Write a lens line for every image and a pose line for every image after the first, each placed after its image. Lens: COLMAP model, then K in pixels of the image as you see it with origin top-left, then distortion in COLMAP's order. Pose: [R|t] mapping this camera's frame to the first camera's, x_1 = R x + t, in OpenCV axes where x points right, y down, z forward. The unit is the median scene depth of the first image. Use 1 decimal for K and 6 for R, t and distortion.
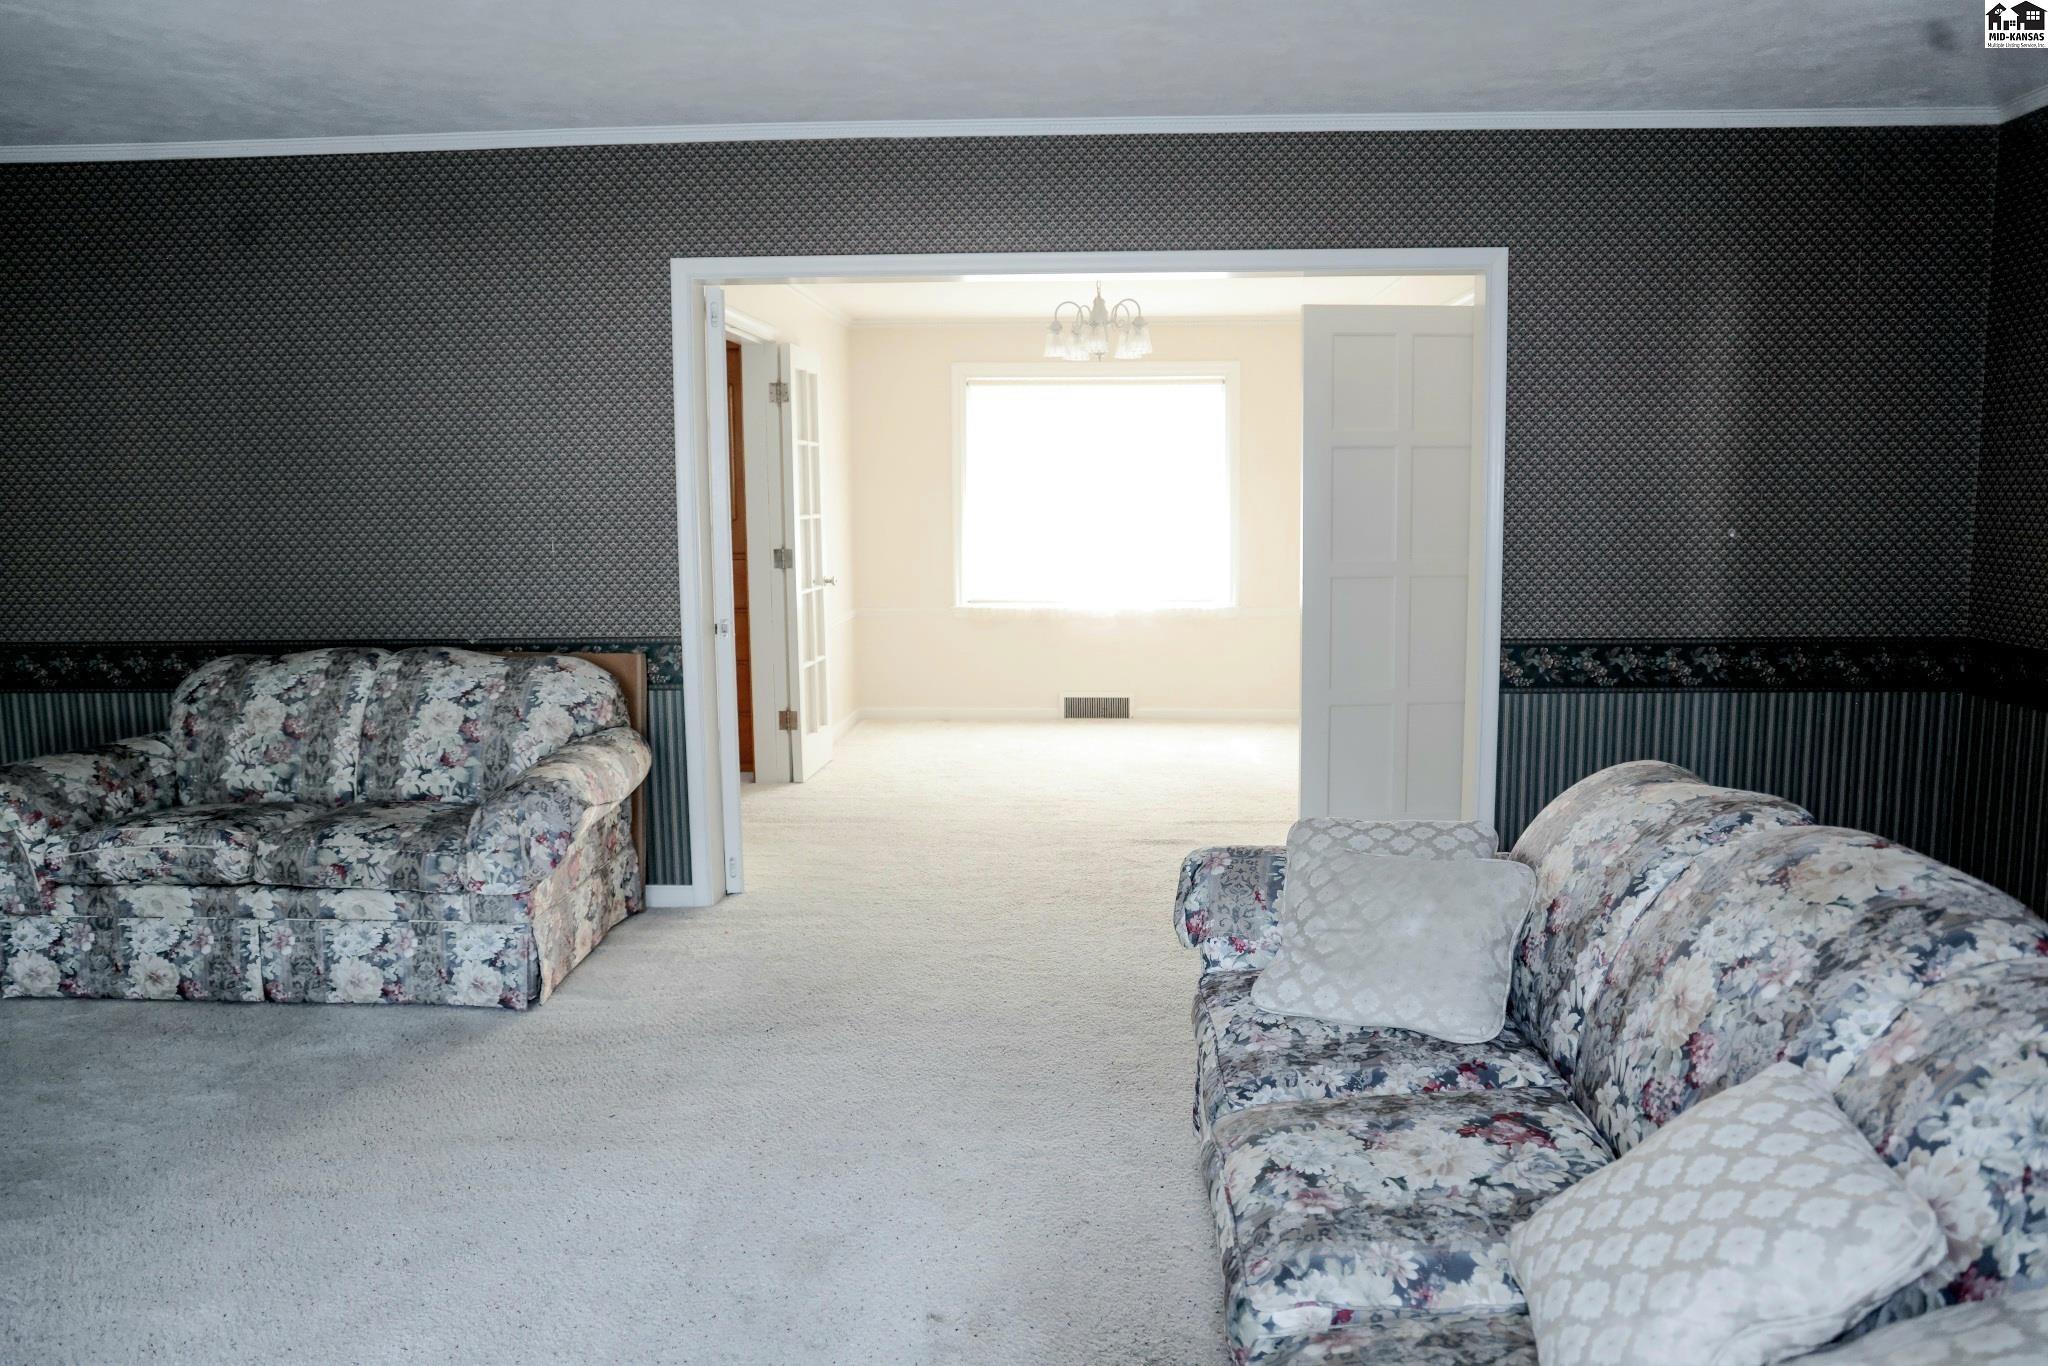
lens RADIAL K [[1435.6, 0, 1041.4], [0, 1435.6, 669.1], [0, 0, 1]] dist [-0.087724, 0.064076]
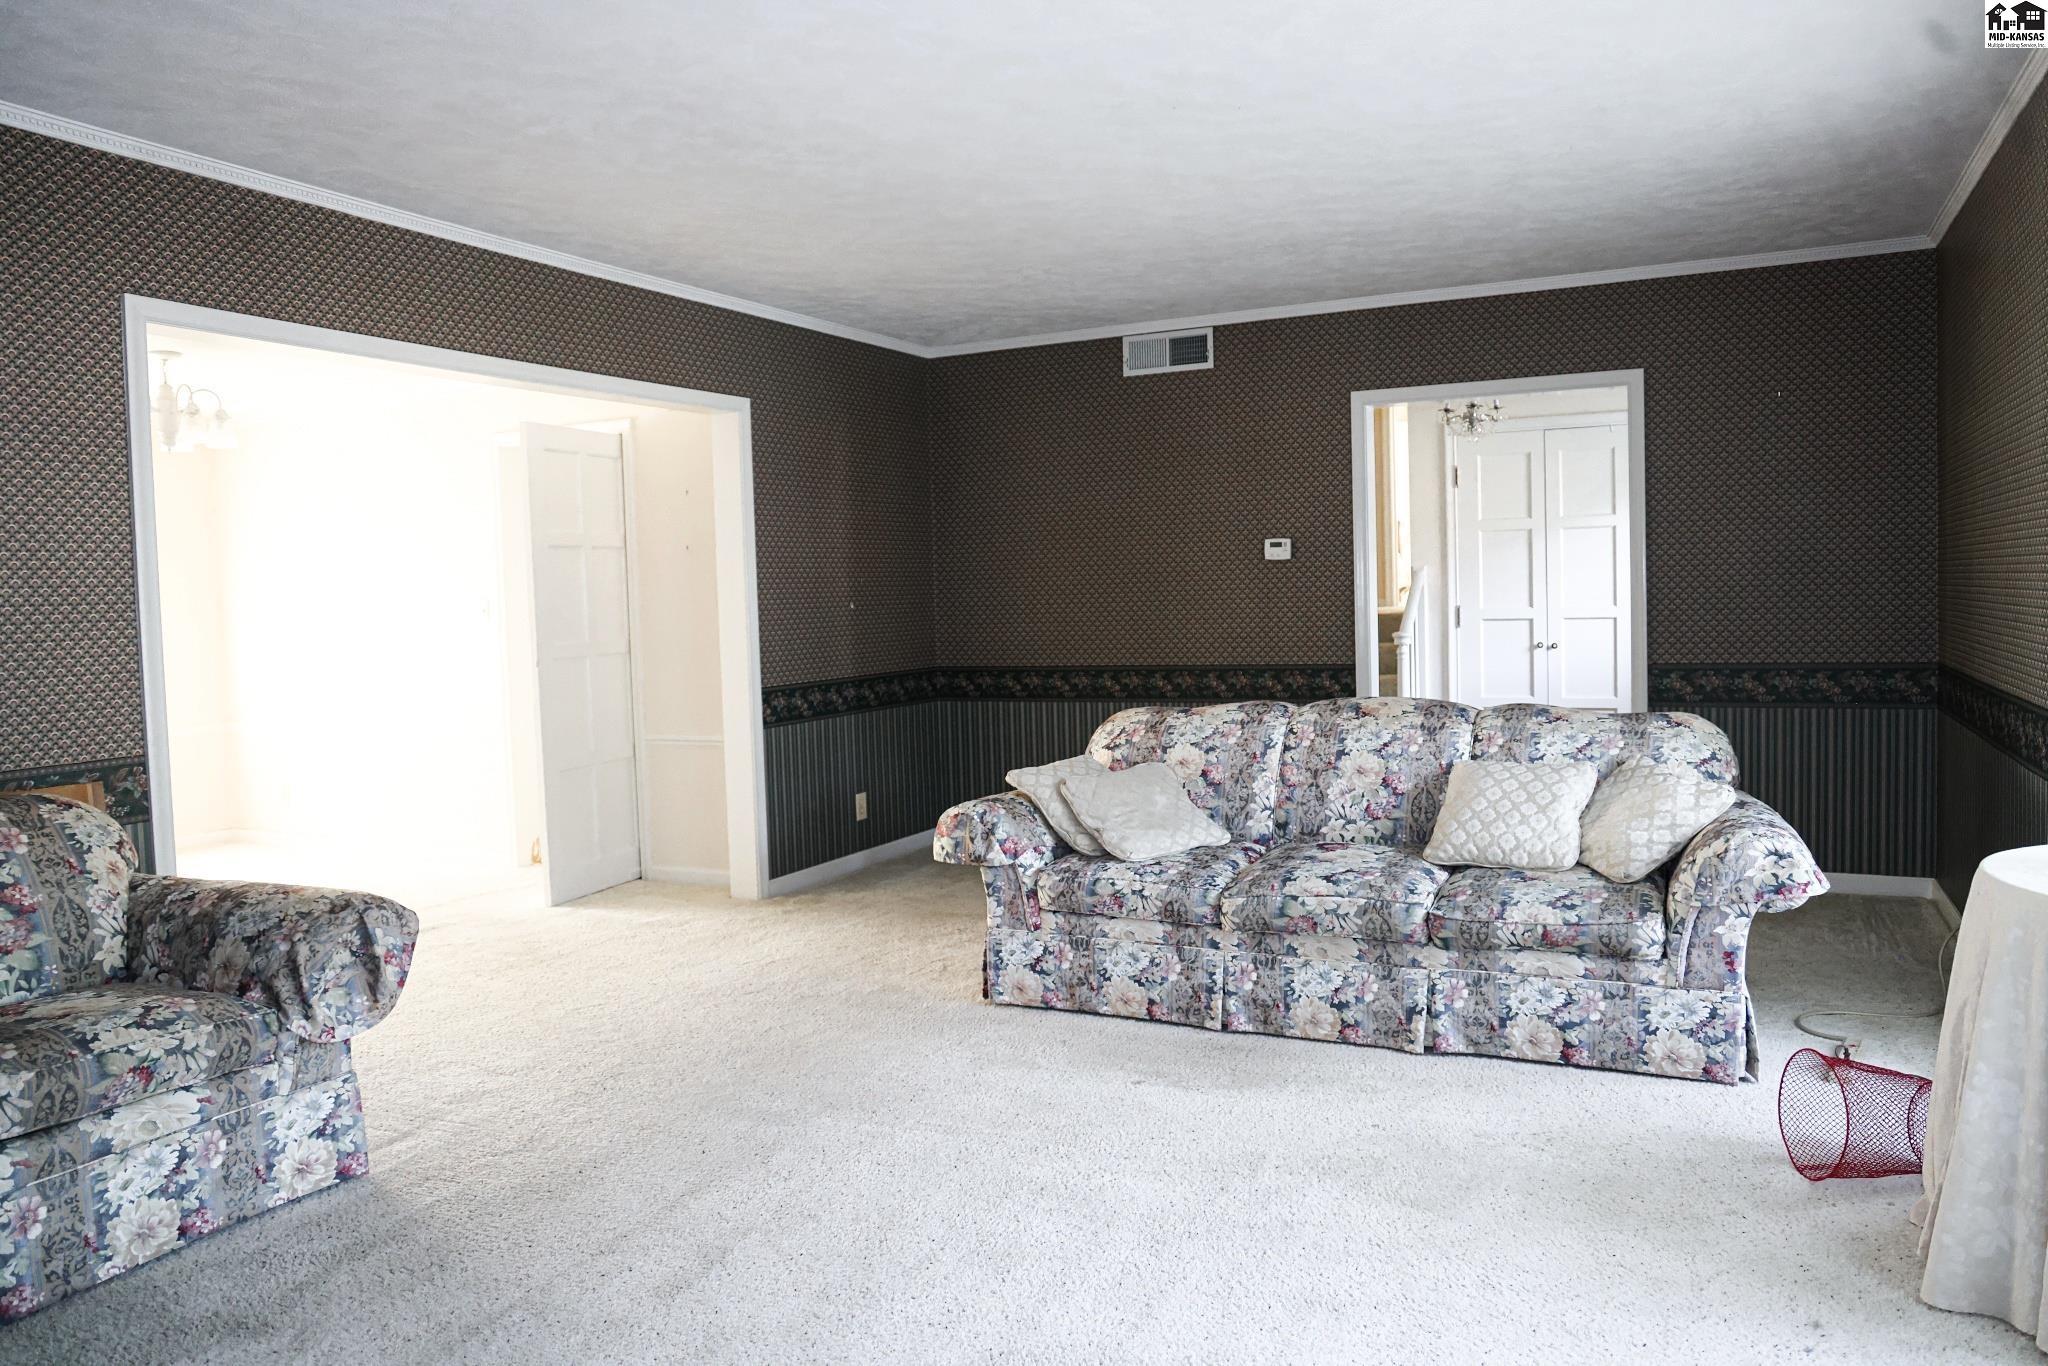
lens RADIAL K [[1435.6, 0, 1041.4], [0, 1435.6, 669.1], [0, 0, 1]] dist [-0.087724, 0.064076]
pose [[0.398907, -0.052544, 0.915485, -0.942277], [0.139796, 0.990172, -0.004083, 0.004159], [-0.906273, 0.129610, 0.402332, 0.260894]]
